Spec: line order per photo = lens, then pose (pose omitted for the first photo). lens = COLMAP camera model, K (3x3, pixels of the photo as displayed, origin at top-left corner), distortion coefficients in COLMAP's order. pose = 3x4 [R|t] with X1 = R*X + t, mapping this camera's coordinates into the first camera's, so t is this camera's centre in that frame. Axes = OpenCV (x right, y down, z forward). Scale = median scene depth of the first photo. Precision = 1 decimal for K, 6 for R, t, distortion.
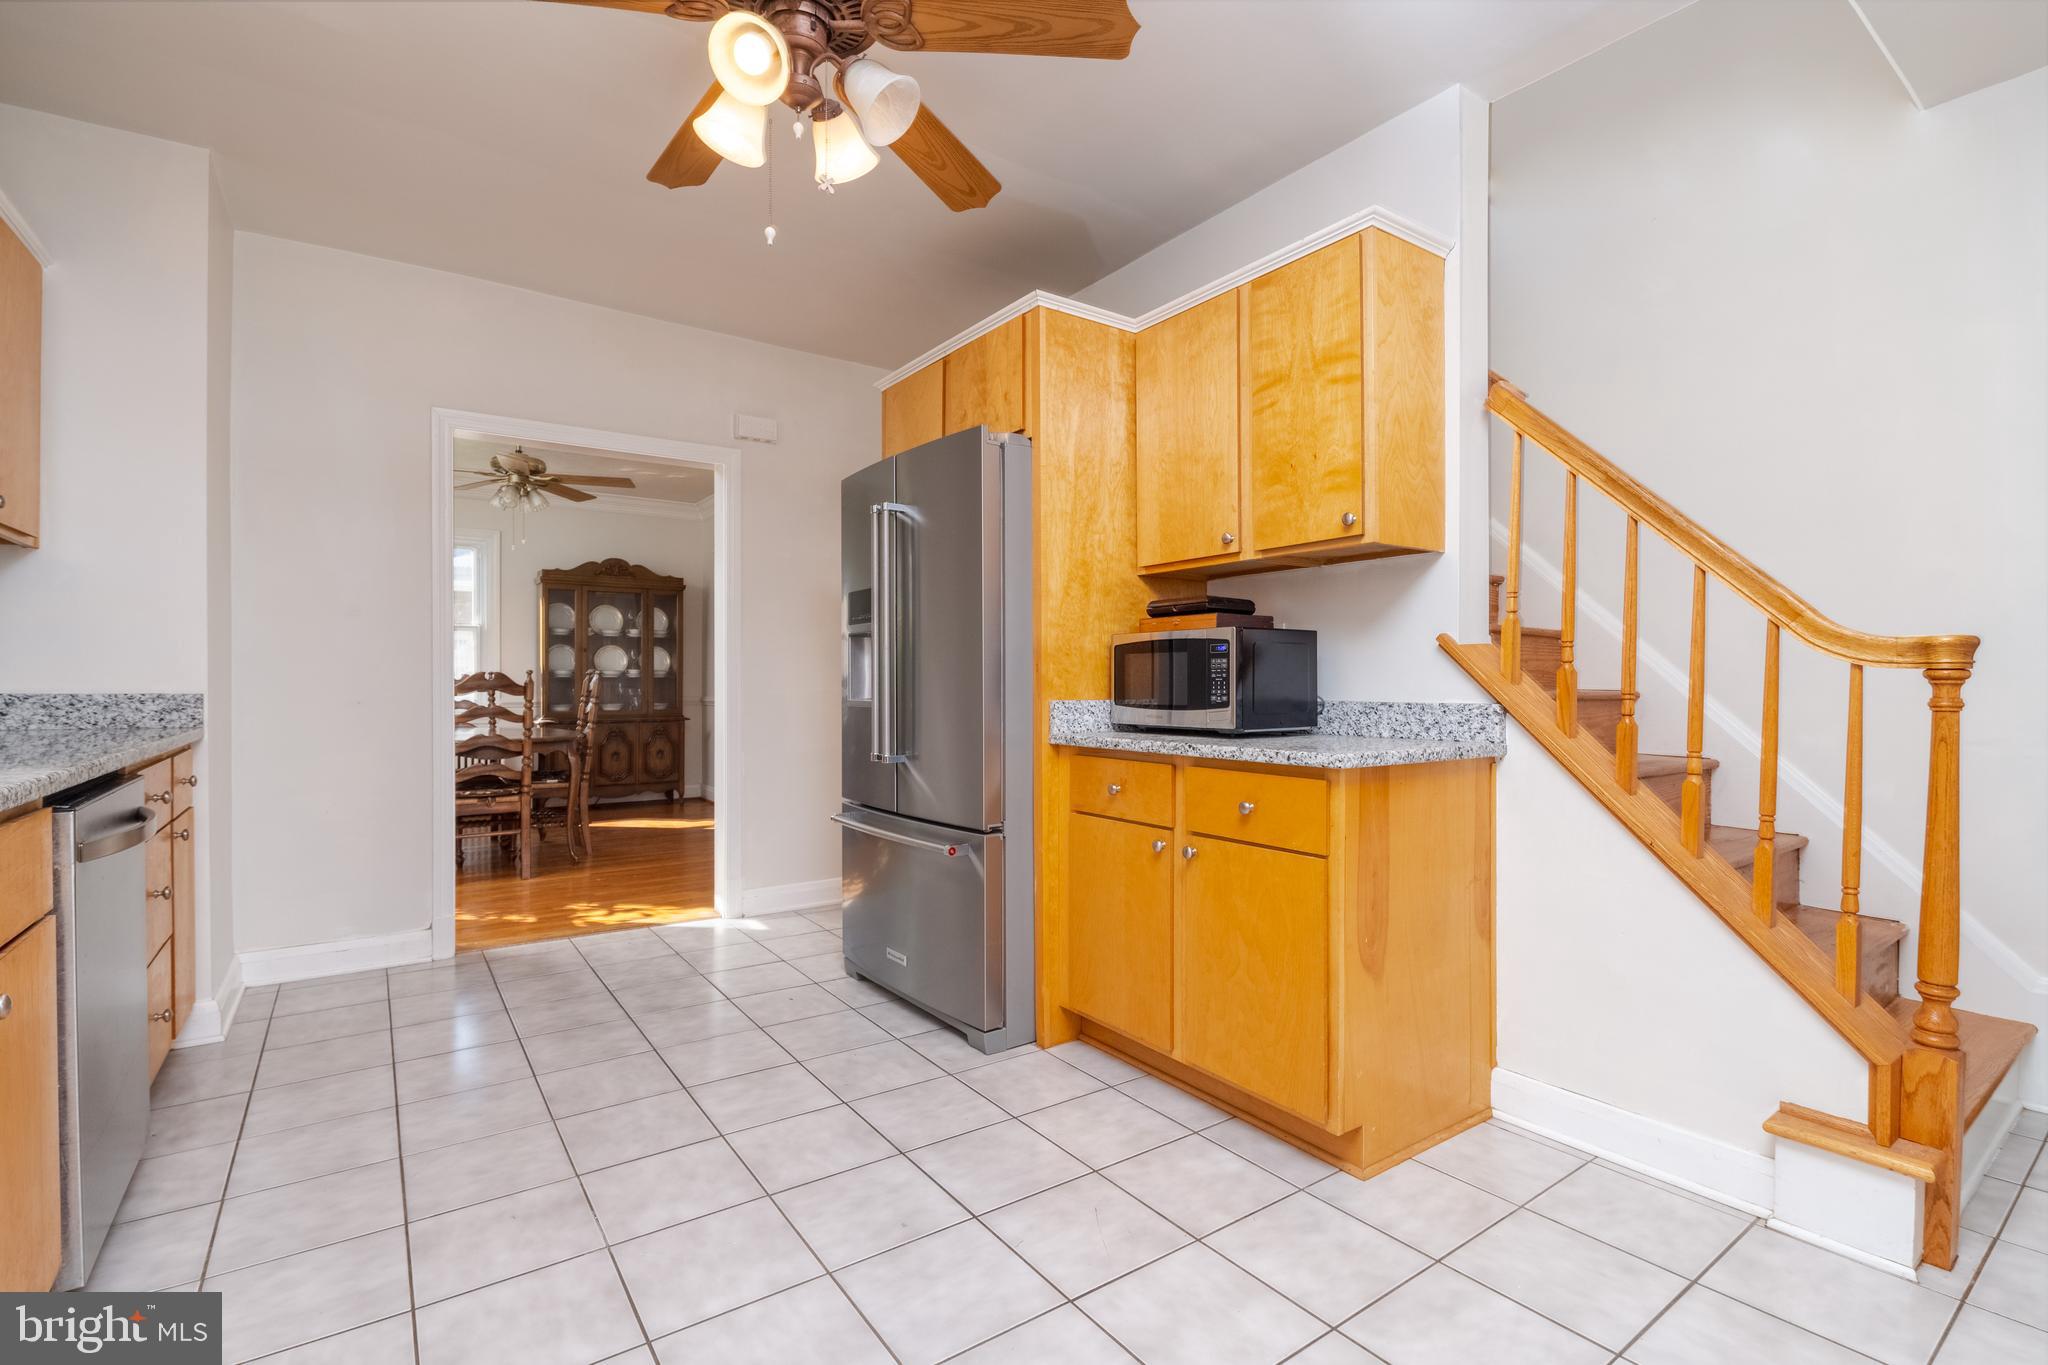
lens RADIAL K [[951.6, 0, 1024.0], [0, 951.6, 682.5], [0, 0, 1]] dist [0.000851, -0.010541]
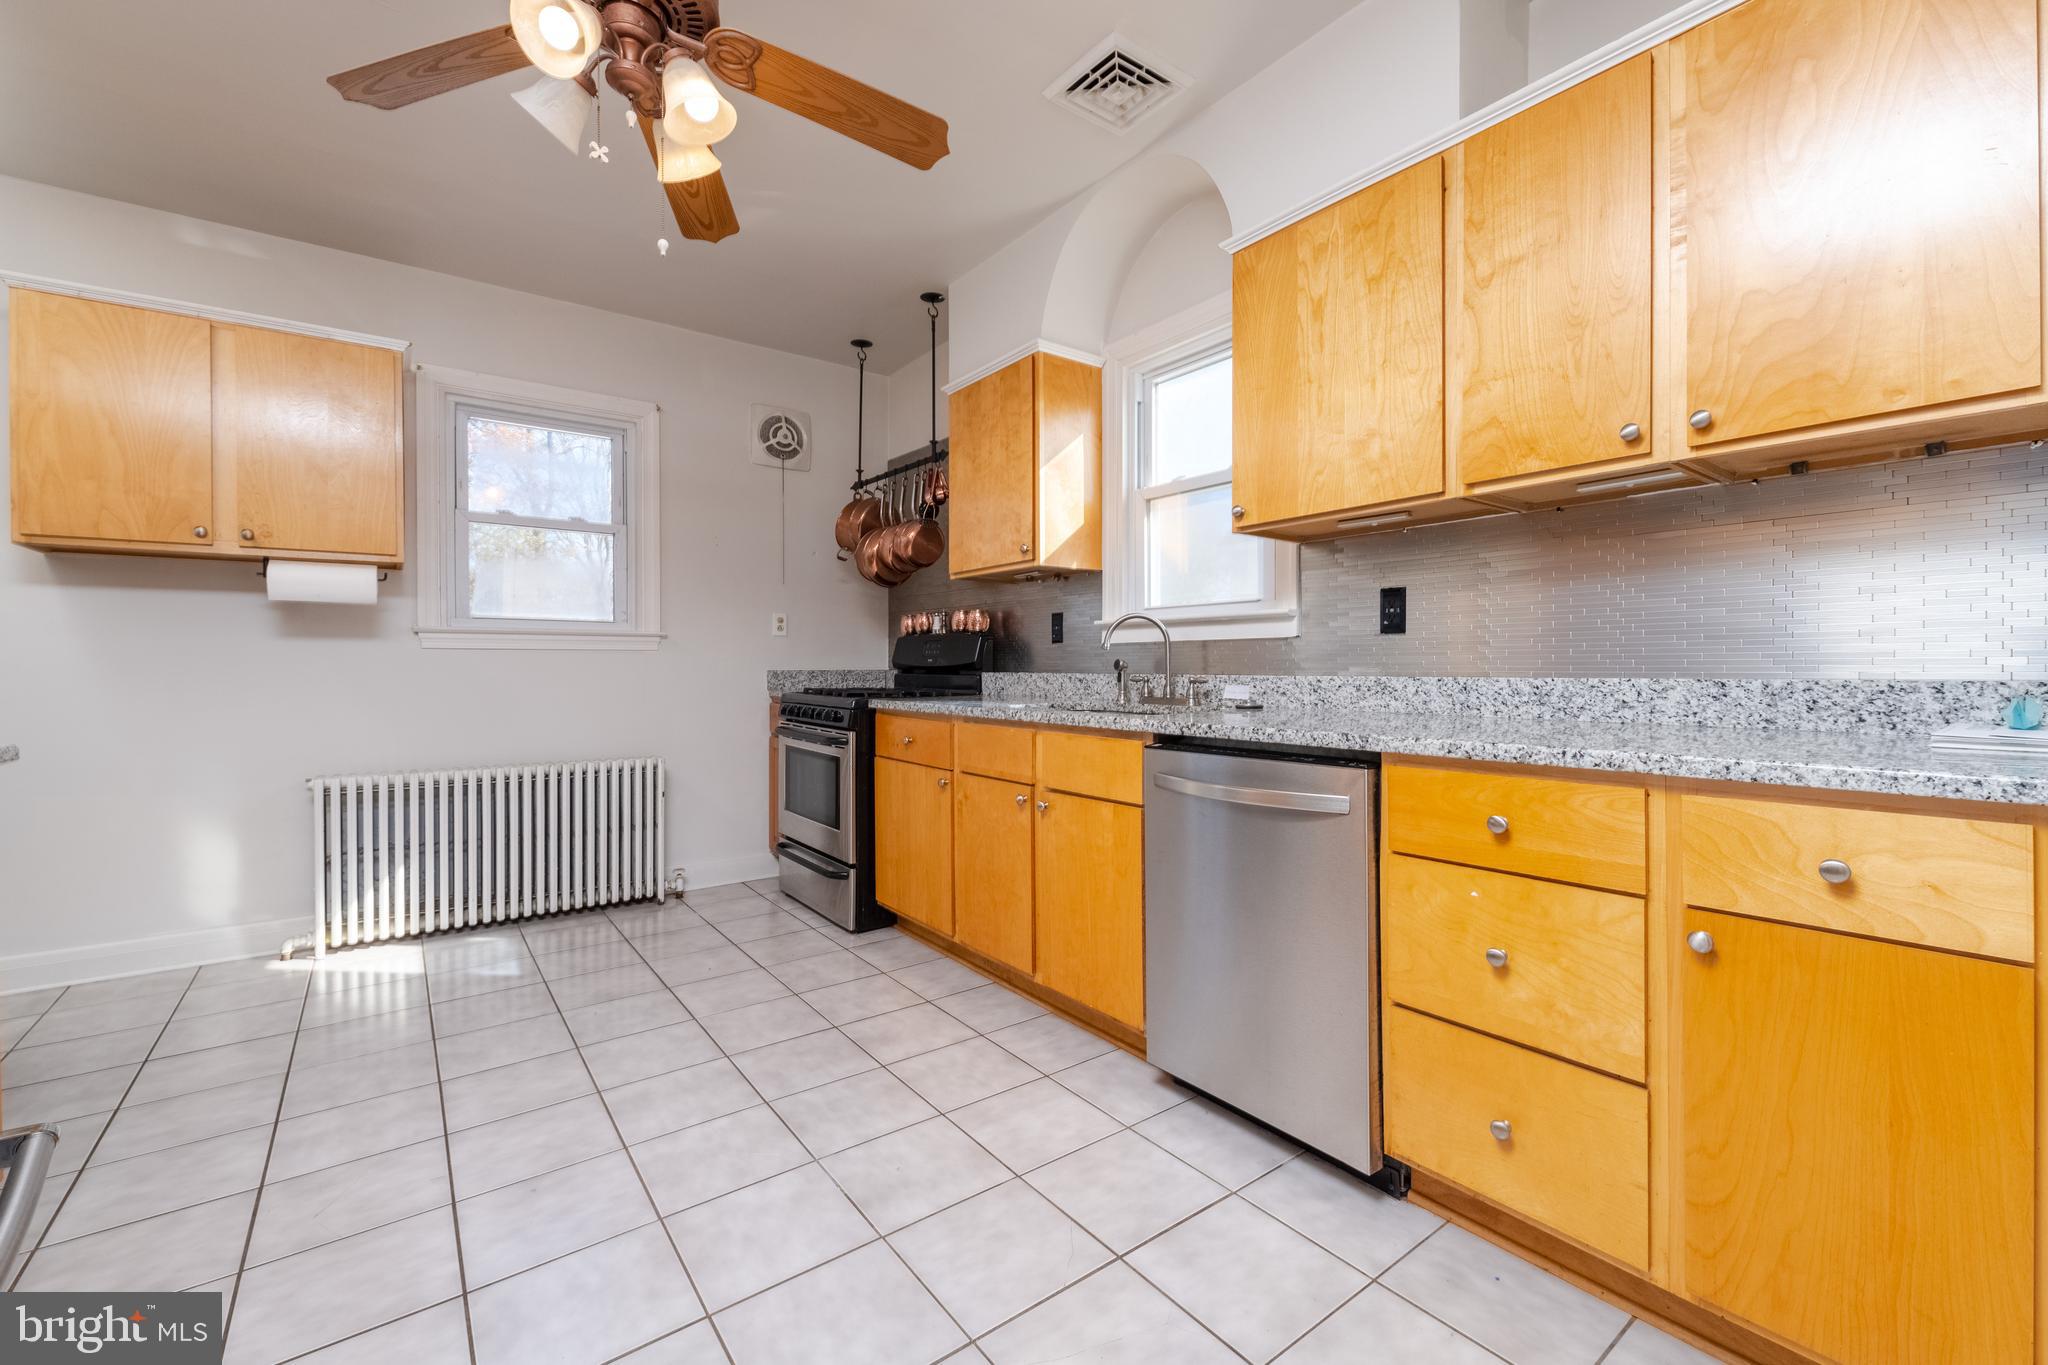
lens RADIAL K [[858.0, 0, 1057.8], [0, 858.0, 680.0], [0, 0, 1]] dist [0.002581, -0.005099]
pose [[-0.999339, 0.000270, -0.036350, -0.461106], [-0.000333, 0.999863, 0.016570, 0.002194], [0.036350, 0.016571, -0.999202, 1.357084]]
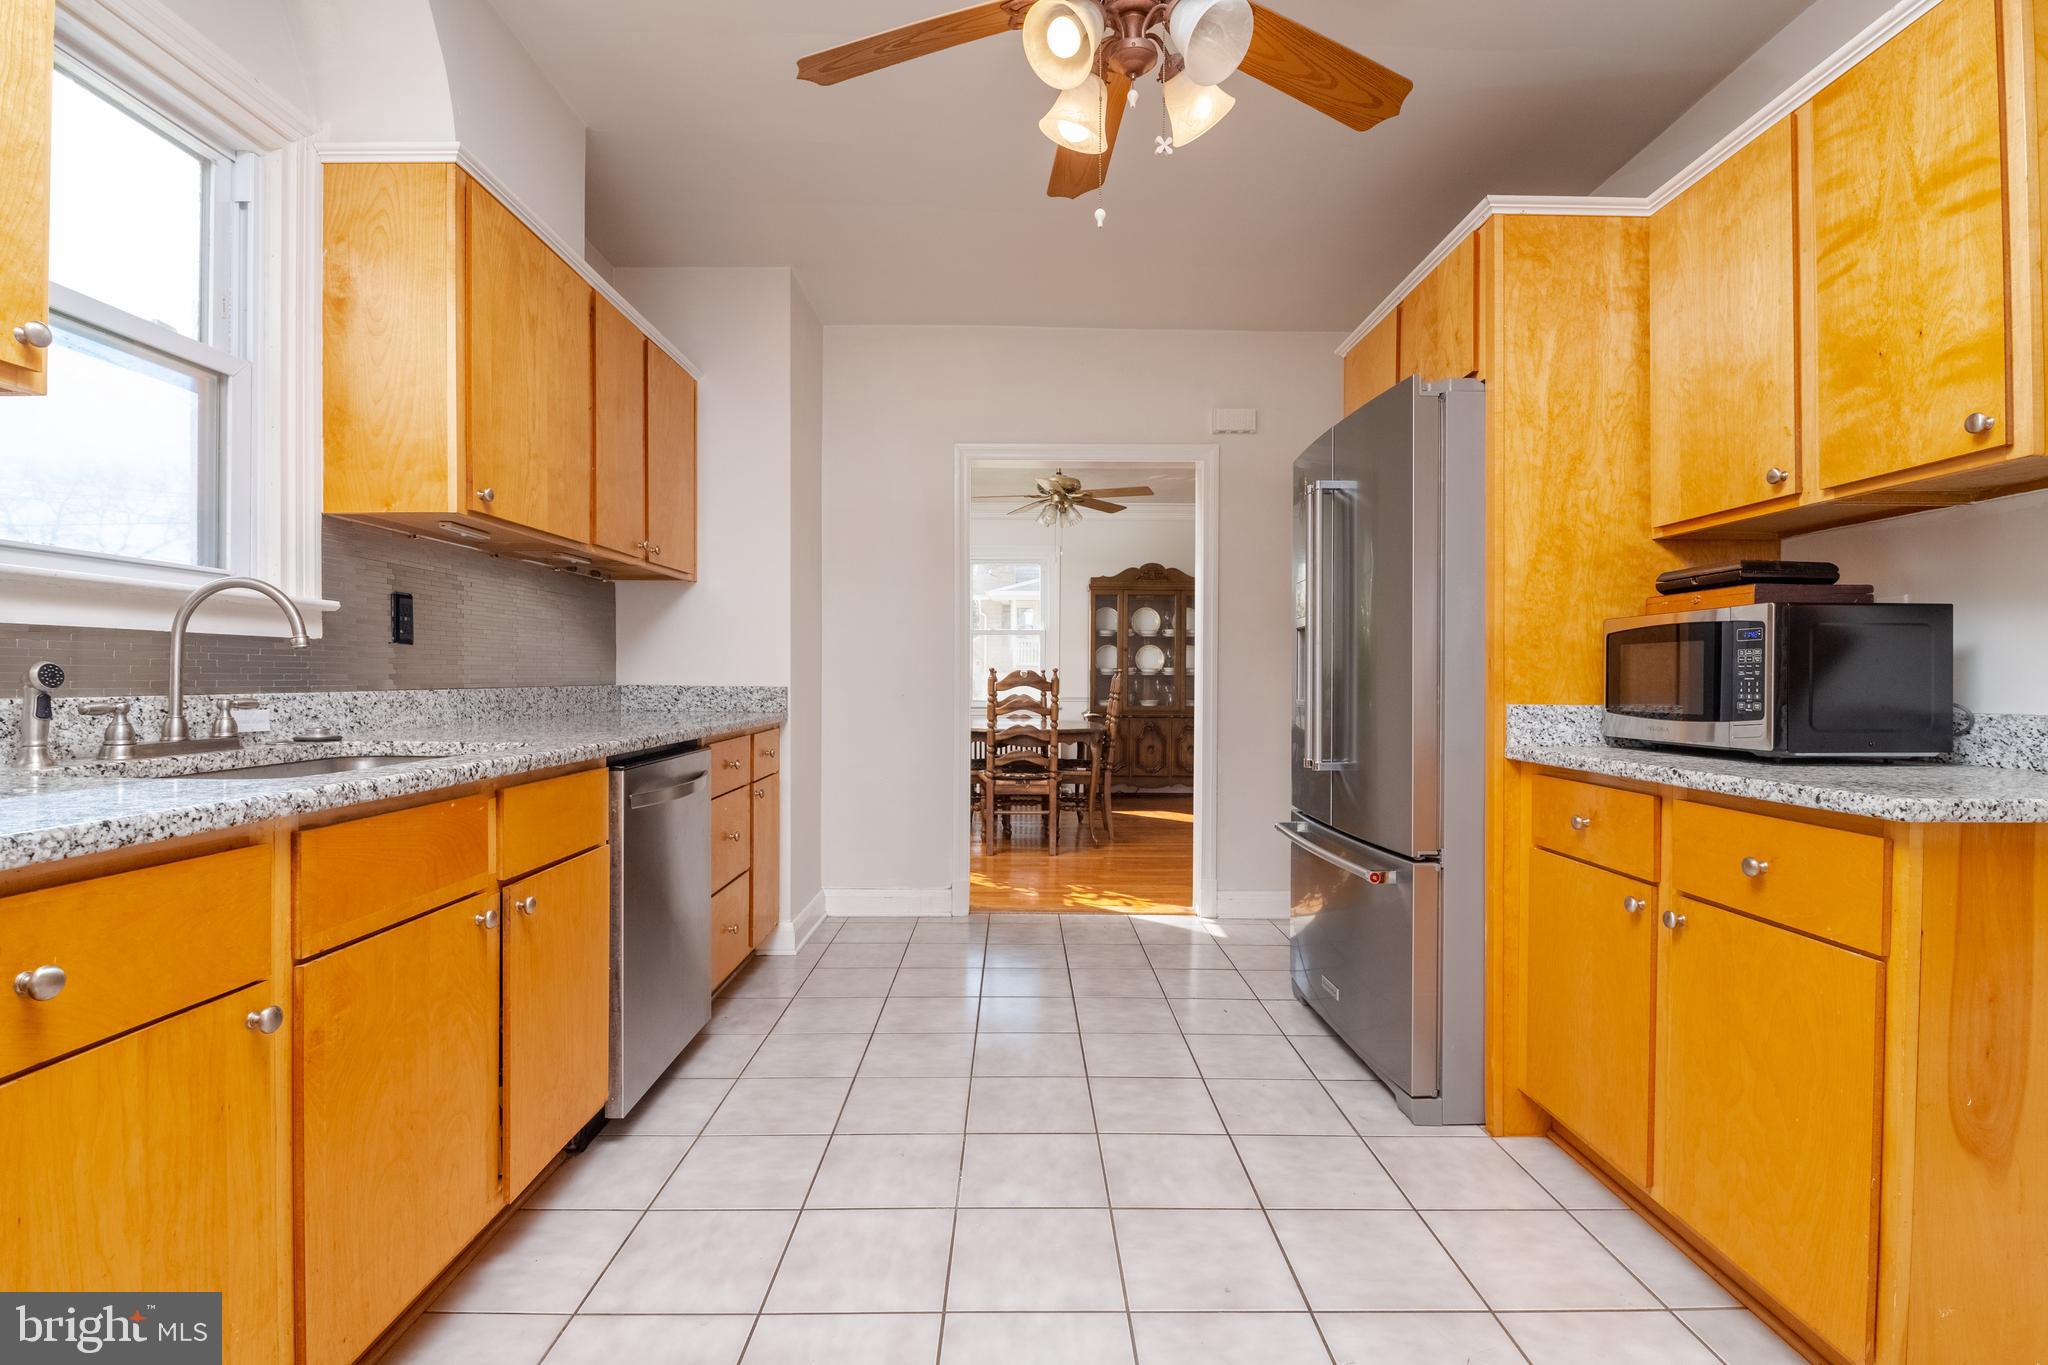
lens RADIAL K [[951.6, 0, 1024.0], [0, 951.6, 682.5], [0, 0, 1]] dist [0.000851, -0.010541]
pose [[0.816970, 0.006102, -0.576648, 0.158951], [-0.005012, 0.999981, 0.003480, -0.000344], [0.576658, 0.000047, 0.816985, 0.114486]]
